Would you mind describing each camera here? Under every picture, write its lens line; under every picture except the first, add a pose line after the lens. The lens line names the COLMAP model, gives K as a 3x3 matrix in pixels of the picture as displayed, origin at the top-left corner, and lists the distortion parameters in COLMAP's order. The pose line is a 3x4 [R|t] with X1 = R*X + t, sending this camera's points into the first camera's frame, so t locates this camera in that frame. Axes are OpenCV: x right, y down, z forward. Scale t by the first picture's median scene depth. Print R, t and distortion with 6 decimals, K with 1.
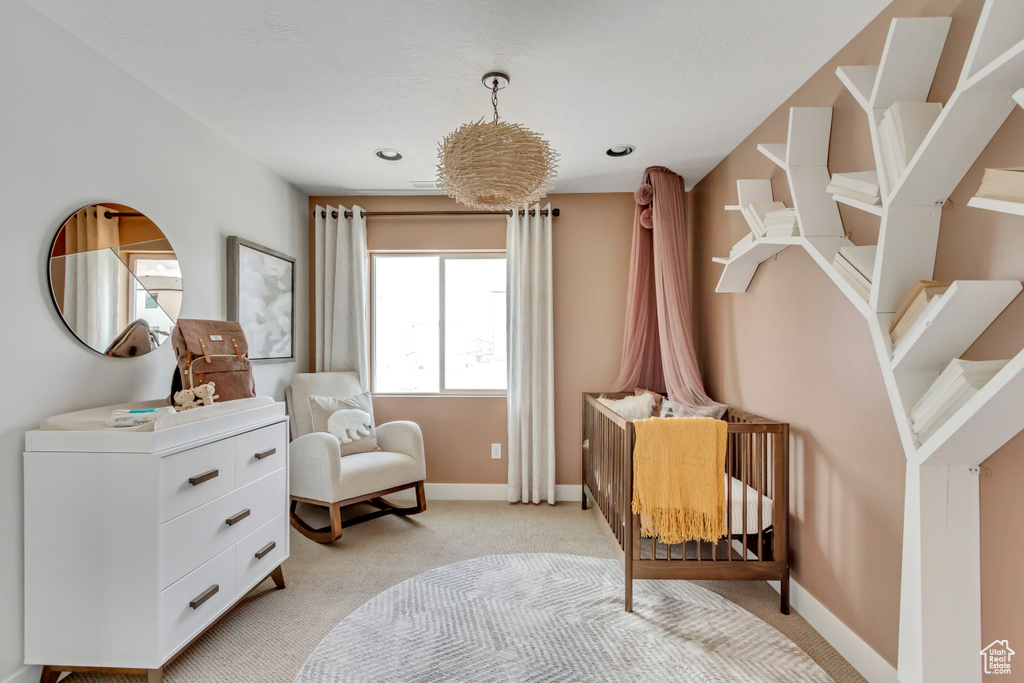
lens RADIAL K [[517.7, 0, 511.0], [0, 517.7, 337.0], [0, 0, 1]] dist [0.000661, -0.000314]
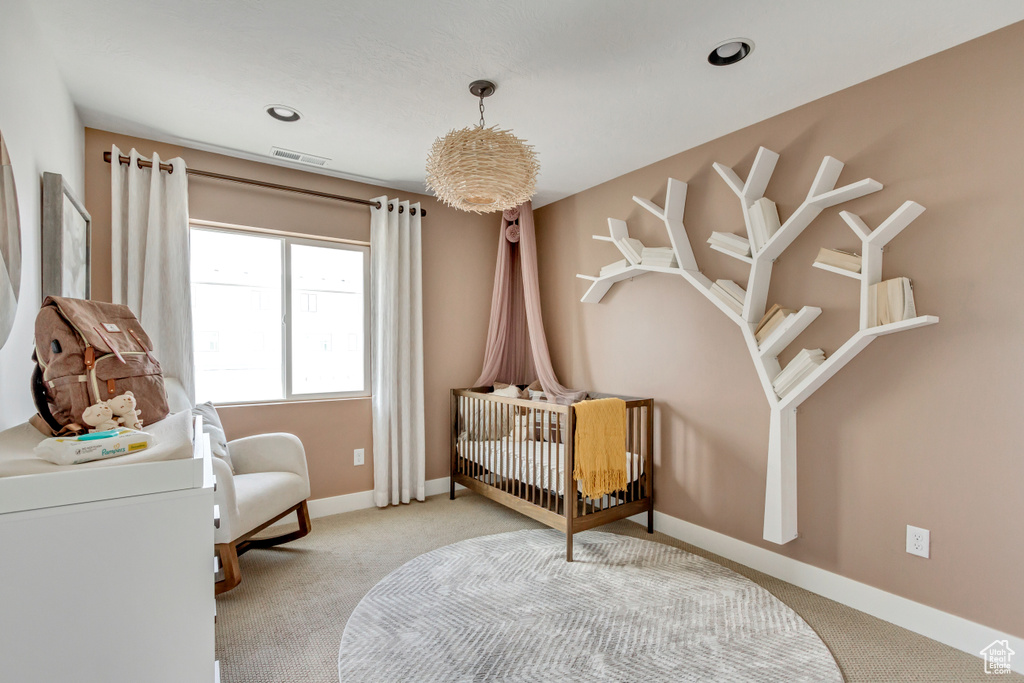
lens RADIAL K [[529.2, 0, 511.5], [0, 529.2, 346.3], [0, 0, 1]] dist [0.001545, -0.001445]
pose [[0.761523, 0.004187, 0.648124, -0.626094], [-0.009778, 0.999940, 0.005028, 0.018309], [-0.648064, -0.010167, 0.761518, 0.135952]]
